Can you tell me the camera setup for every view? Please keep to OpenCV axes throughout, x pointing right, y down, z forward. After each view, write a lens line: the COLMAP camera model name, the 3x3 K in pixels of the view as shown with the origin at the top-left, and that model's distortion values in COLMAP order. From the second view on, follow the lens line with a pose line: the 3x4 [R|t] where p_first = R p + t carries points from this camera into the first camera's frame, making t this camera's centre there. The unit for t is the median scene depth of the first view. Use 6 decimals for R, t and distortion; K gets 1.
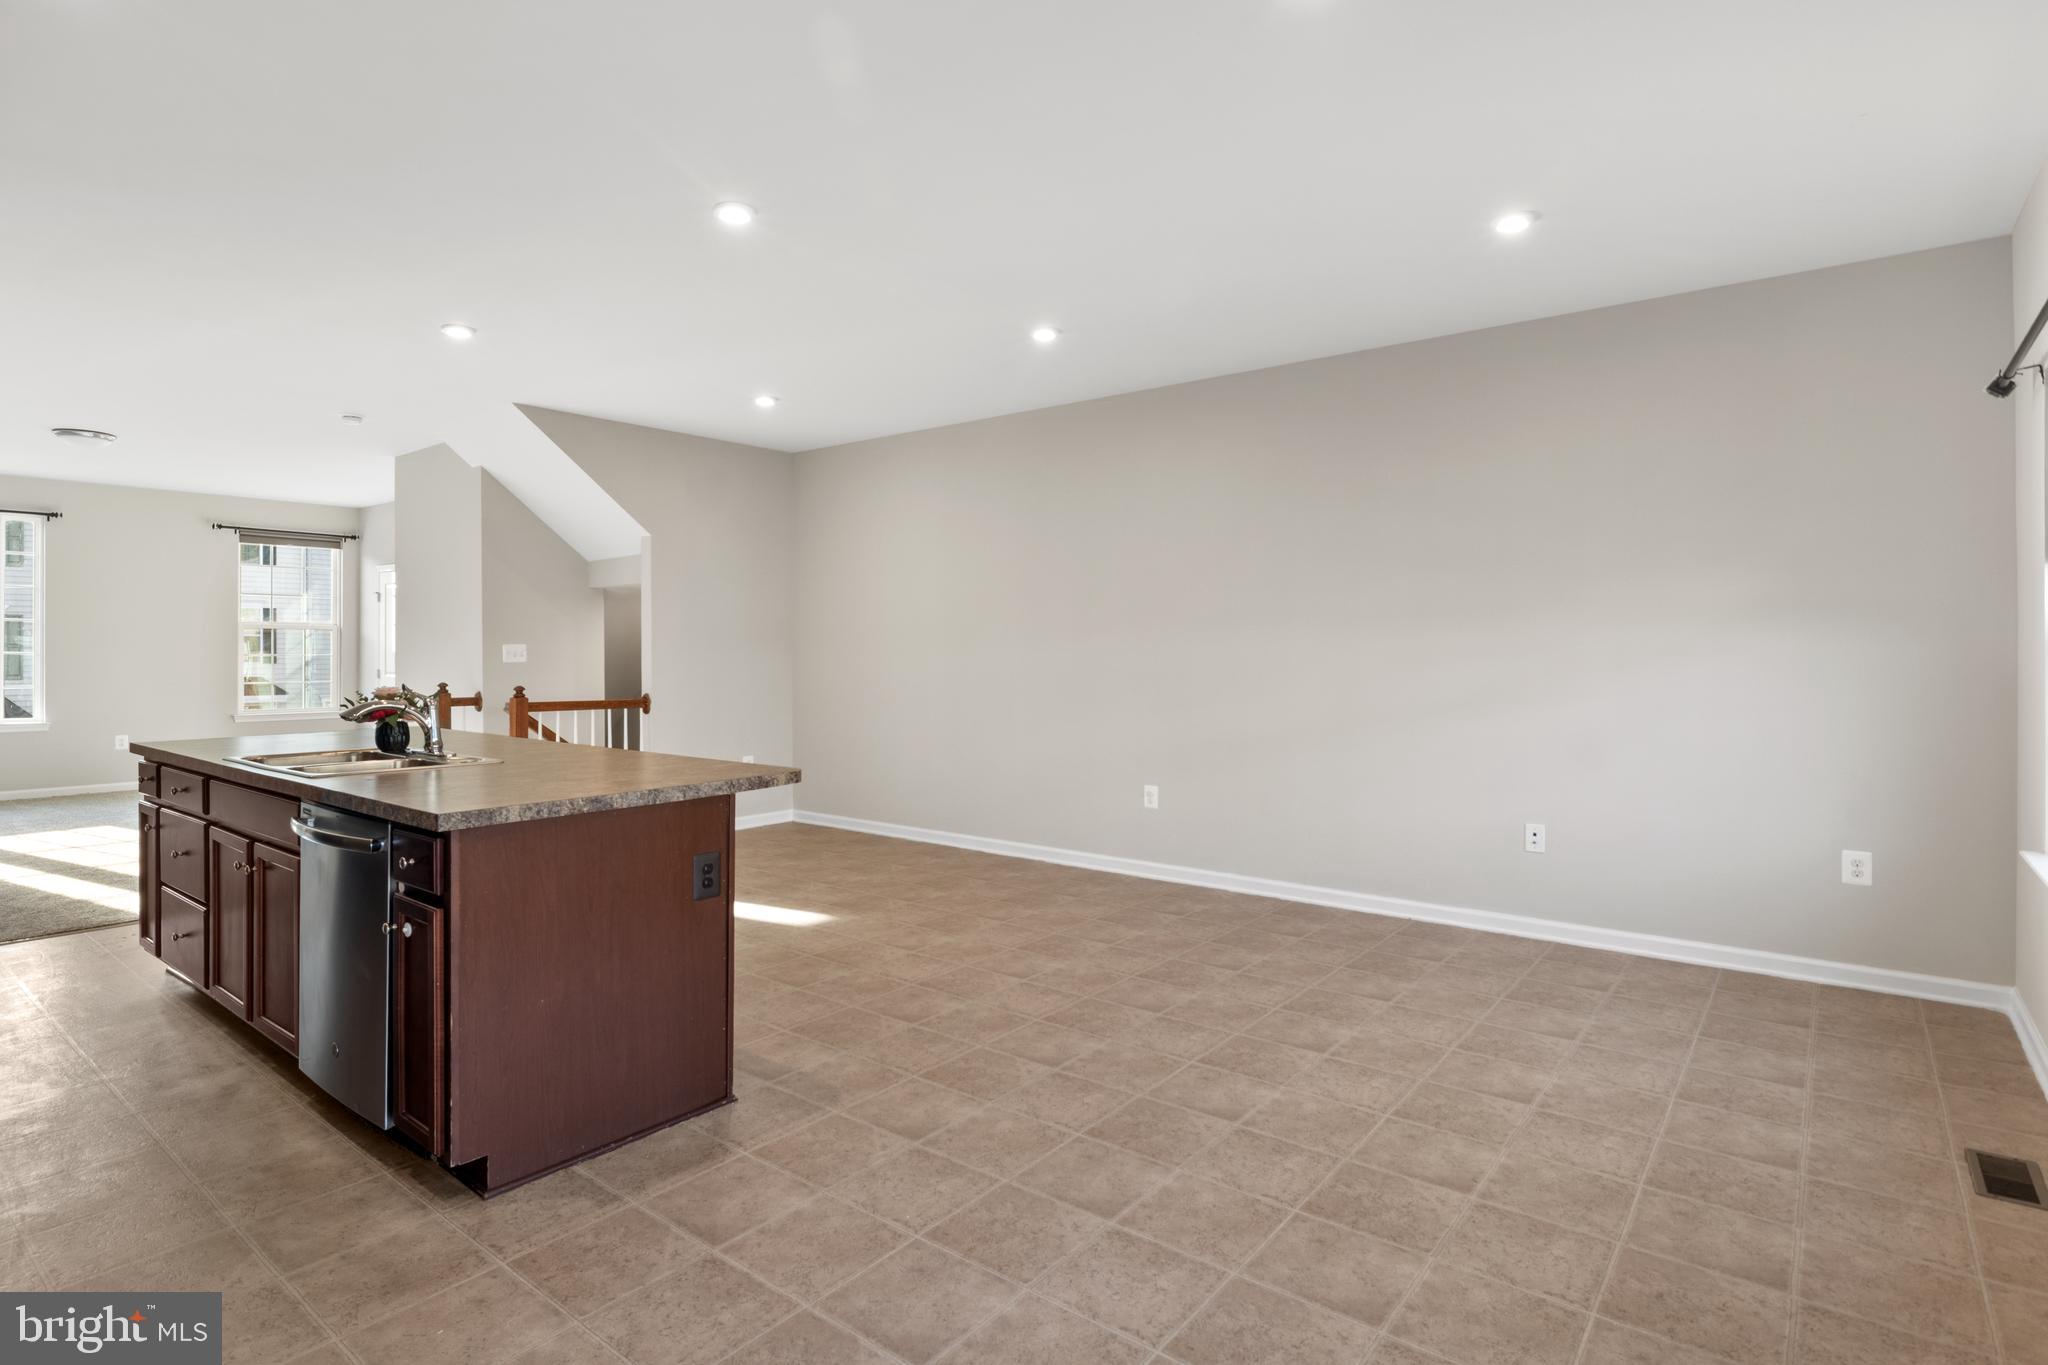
lens RADIAL K [[1038.9, 0, 1036.5], [0, 1038.9, 668.0], [0, 0, 1]] dist [-0.007938, -0.001499]
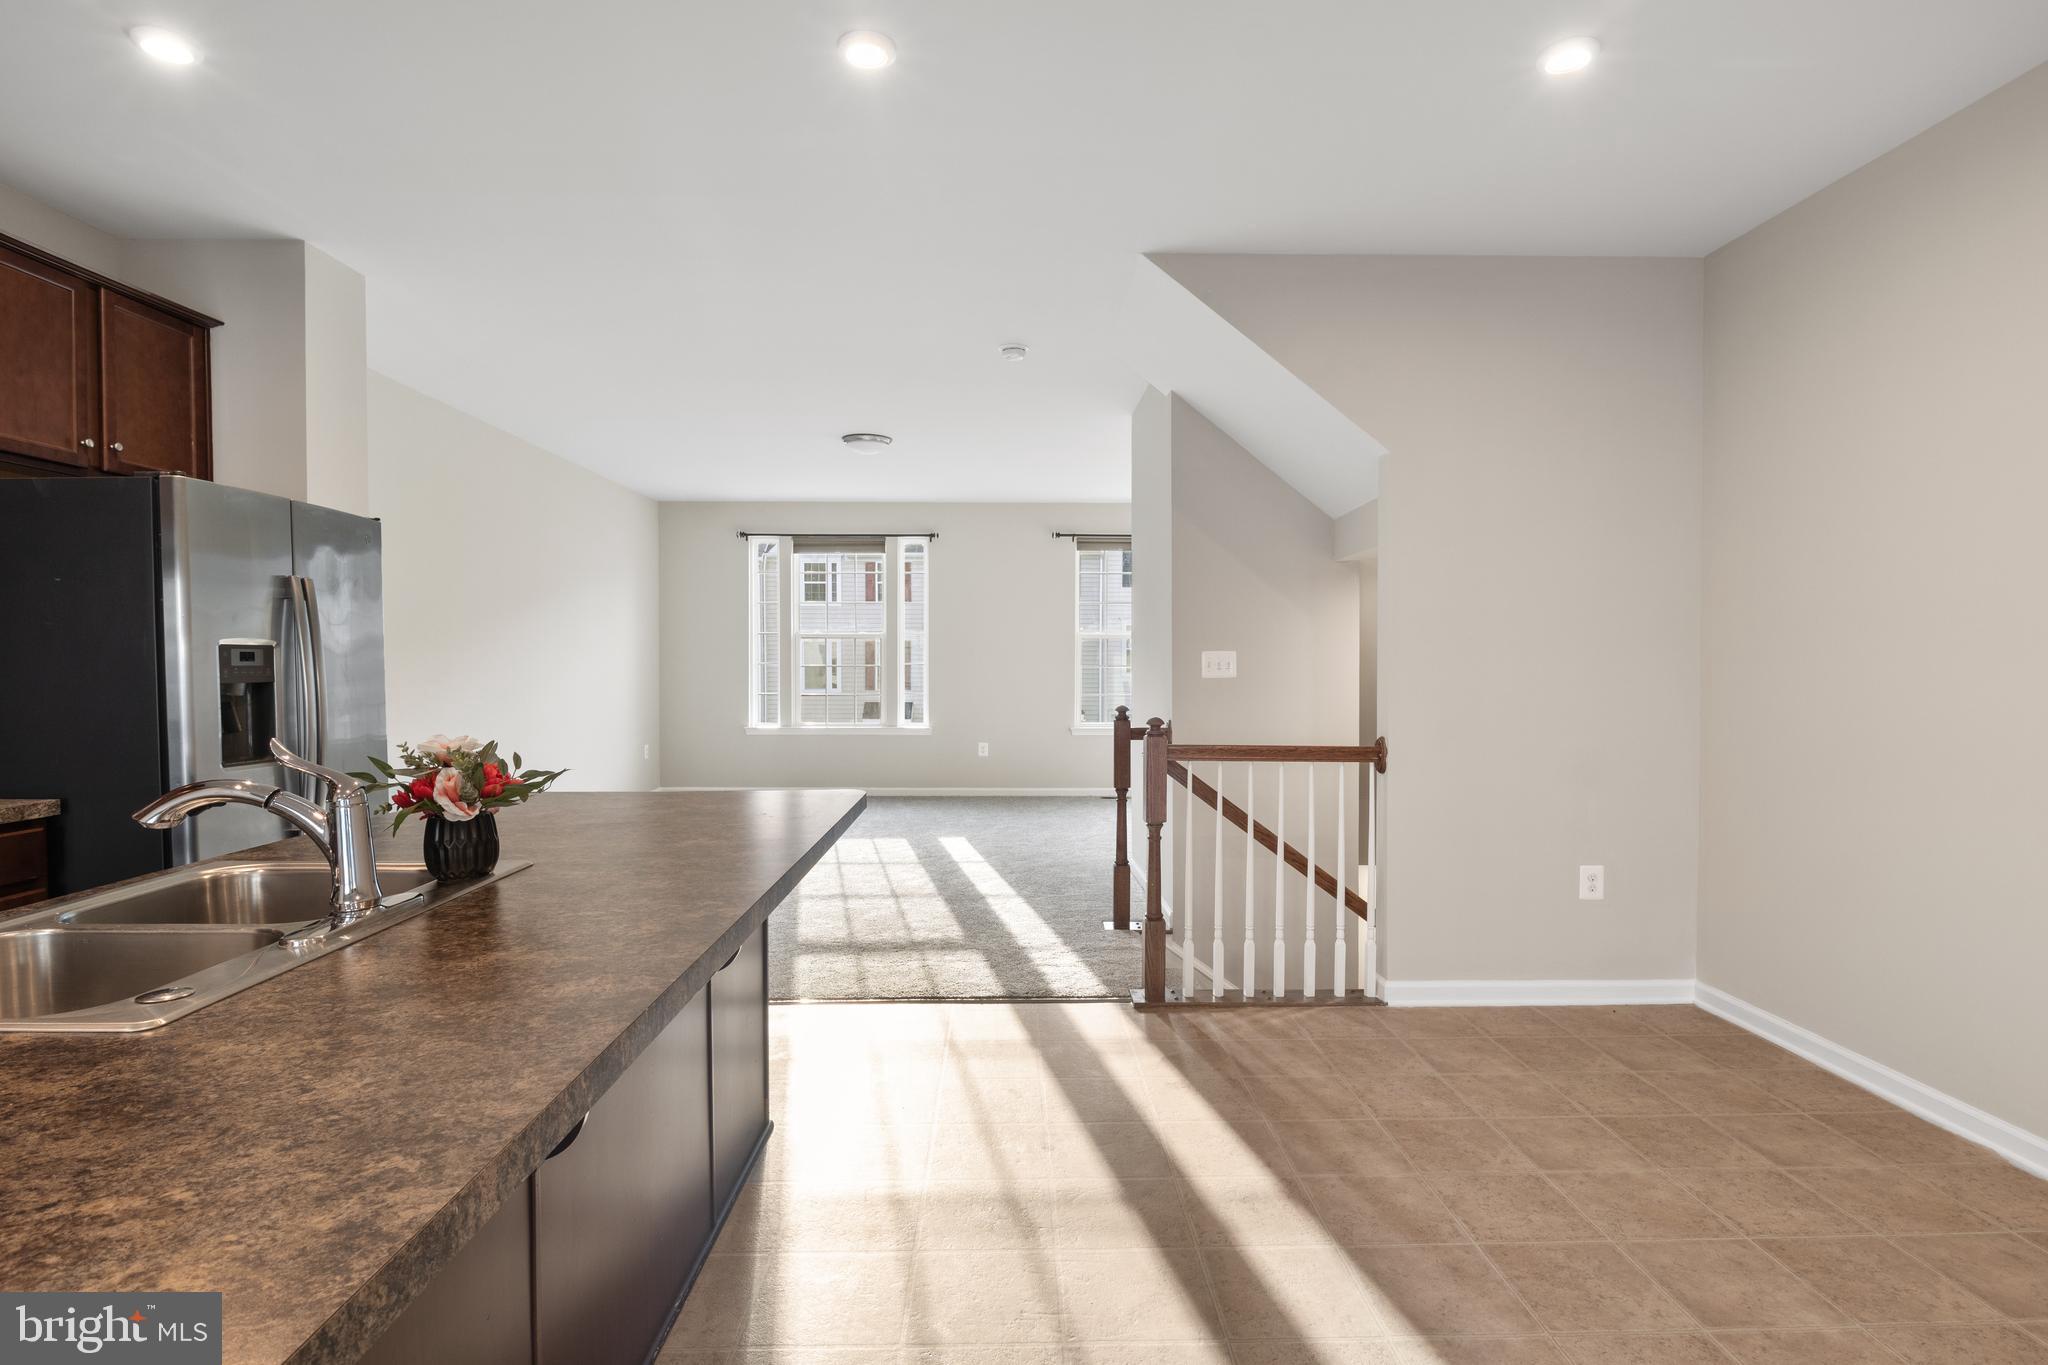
lens RADIAL K [[1038.9, 0, 1025.5], [0, 1038.9, 685.6], [0, 0, 1]] dist [-0.007938, -0.001499]
pose [[0.630069, 0.015188, -0.776391, -0.061249], [-0.008366, 0.999883, 0.012771, -0.008026], [0.776494, -0.001552, 0.630122, 0.482556]]
